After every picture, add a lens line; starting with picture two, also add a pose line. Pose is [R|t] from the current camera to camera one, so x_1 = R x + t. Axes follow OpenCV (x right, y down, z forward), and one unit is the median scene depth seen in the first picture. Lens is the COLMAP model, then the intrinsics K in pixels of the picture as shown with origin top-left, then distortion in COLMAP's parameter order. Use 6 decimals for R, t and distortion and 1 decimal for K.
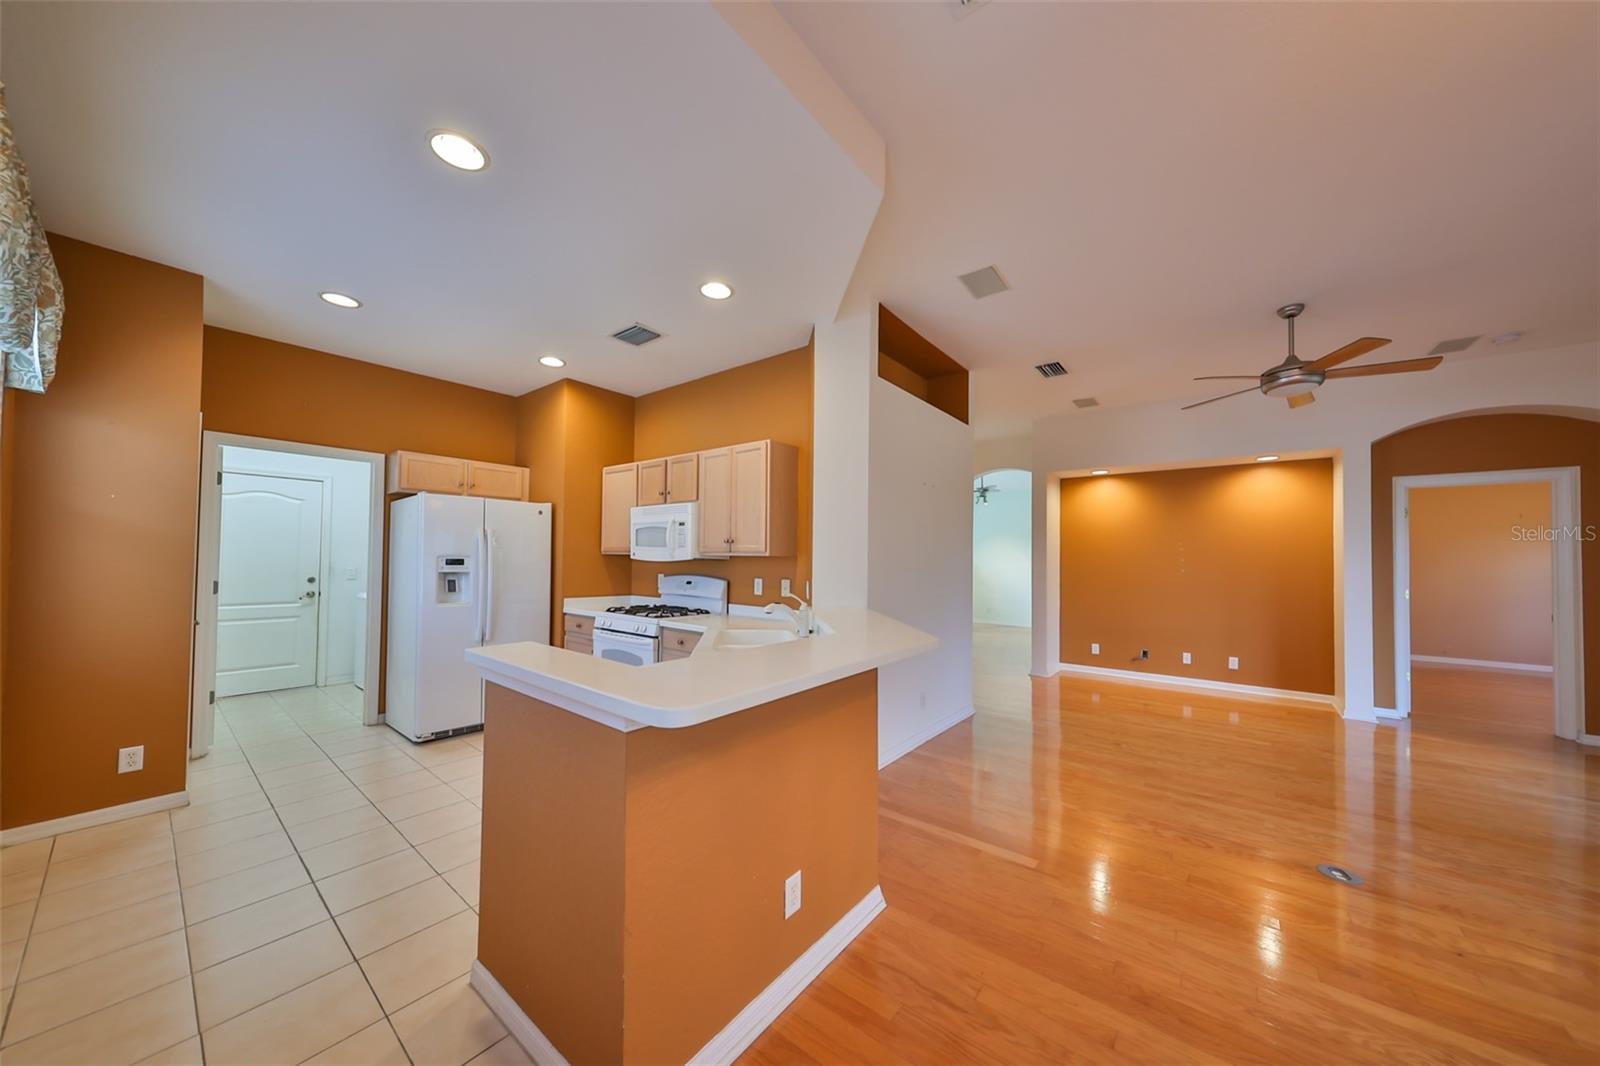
lens RADIAL K [[528.3, 0, 806.3], [0, 528.3, 548.2], [0, 0, 1]] dist [-0.001542, -0.000060]
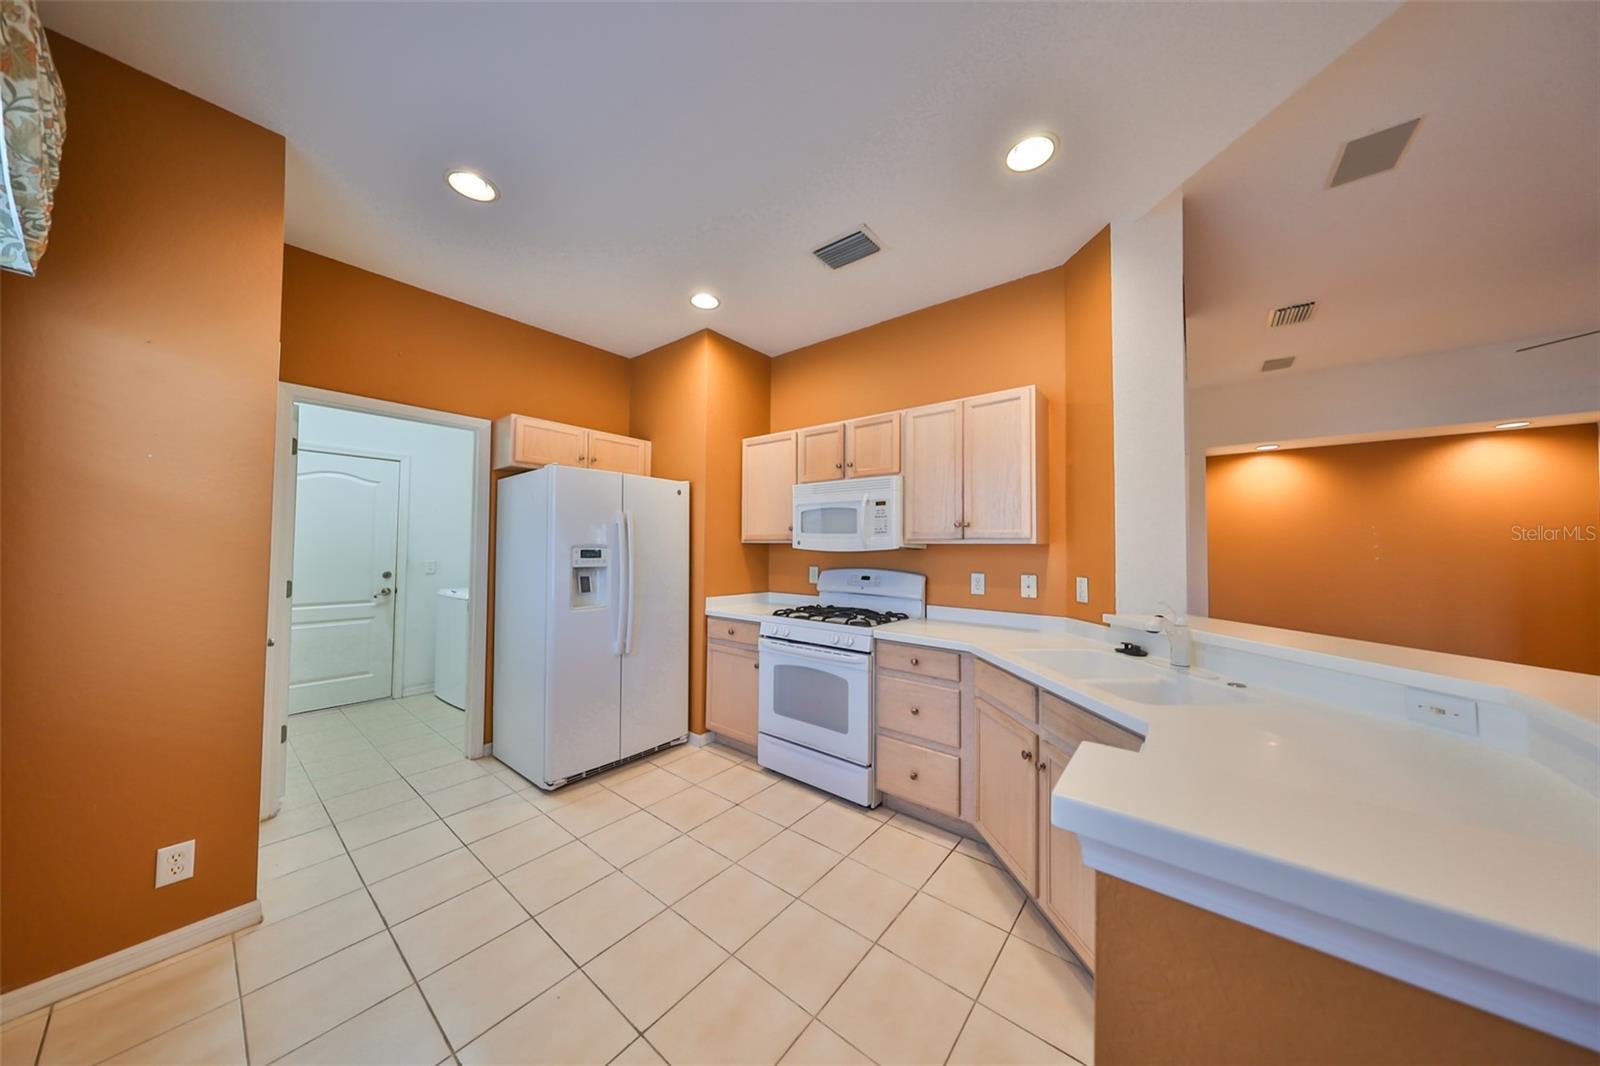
lens RADIAL K [[495.2, 0, 800.0], [0, 495.2, 533.0], [0, 0, 1]] dist [0.001366, -0.000061]
pose [[0.999902, -0.005299, -0.012968, -0.325261], [0.005188, 0.999950, -0.008542, 0.002942], [0.013013, 0.008474, 0.999879, 0.255188]]
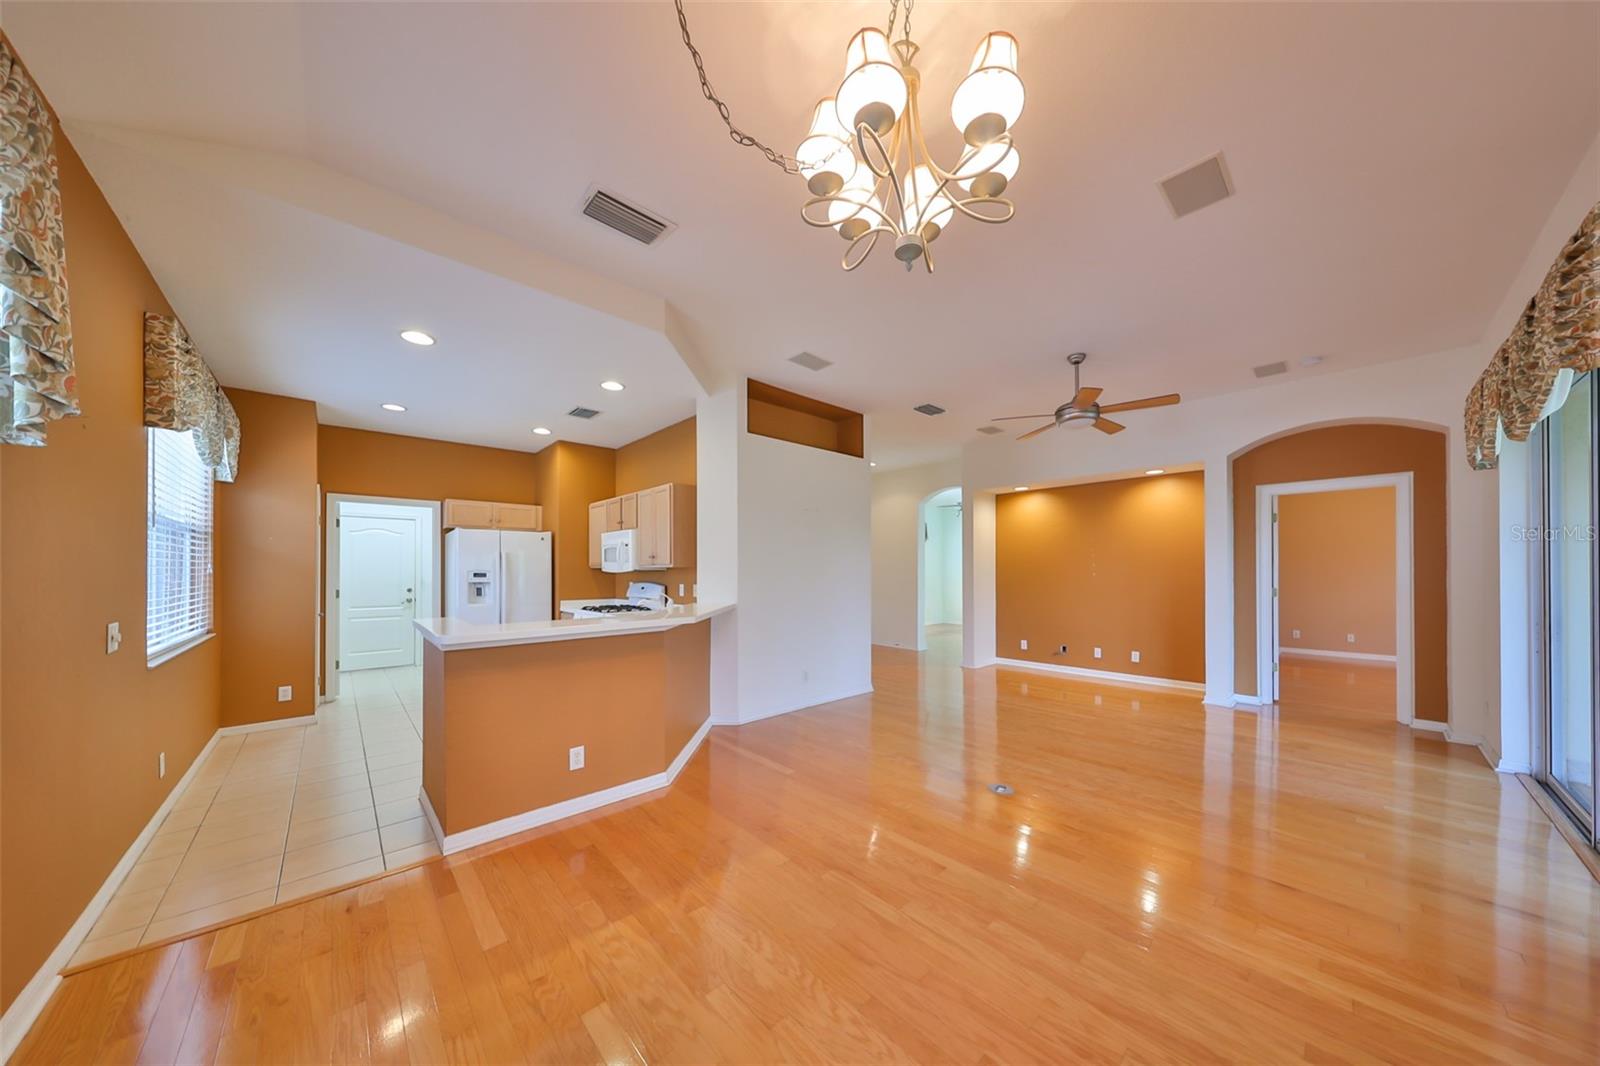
lens RADIAL K [[507.2, 0, 804.2], [0, 507.2, 566.4], [0, 0, 1]] dist [-0.000541, -0.000084]
pose [[0.987861, -0.017199, -0.154388, 0.401277], [0.019067, 0.999762, 0.010627, 0.003861], [0.154168, -0.013442, 0.987953, -0.222254]]
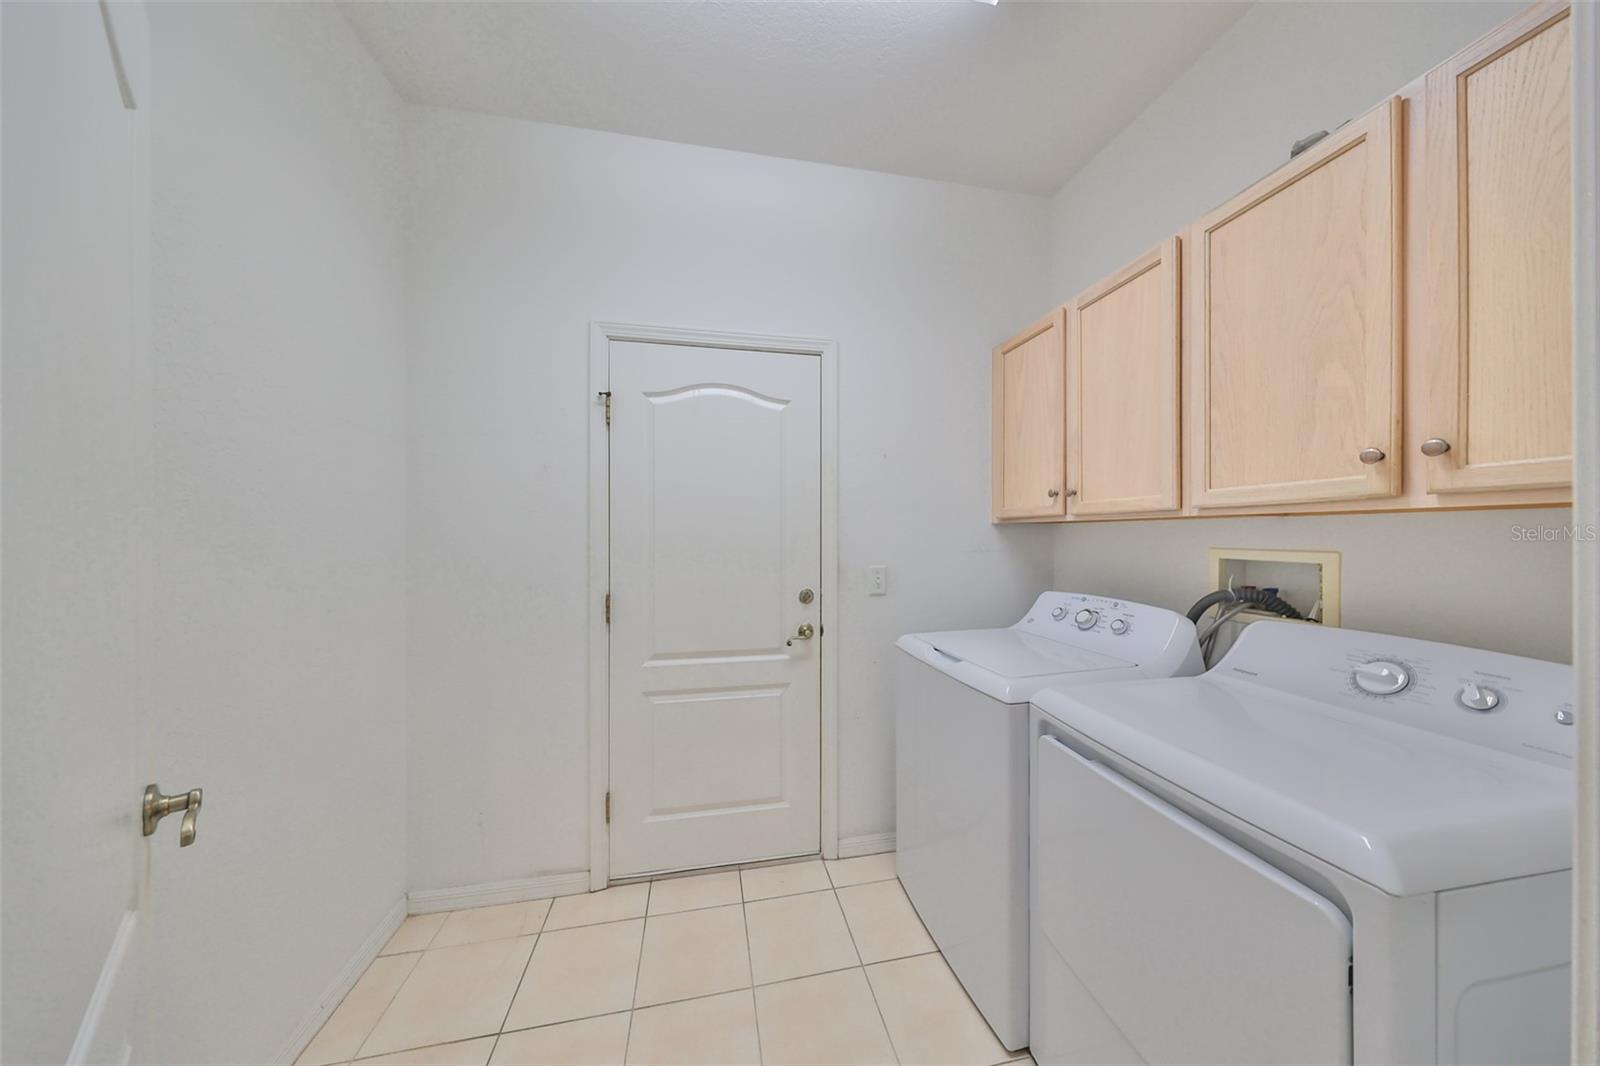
lens RADIAL K [[486.1, 0, 802.8], [0, 486.1, 534.6], [0, 0, 1]] dist [-0.000936, 0.000027]
pose [[0.761232, -0.012631, -0.648356, -0.897760], [0.023019, 0.999707, 0.007550, 0.012488], [0.648071, -0.020672, 0.761300, 0.920150]]
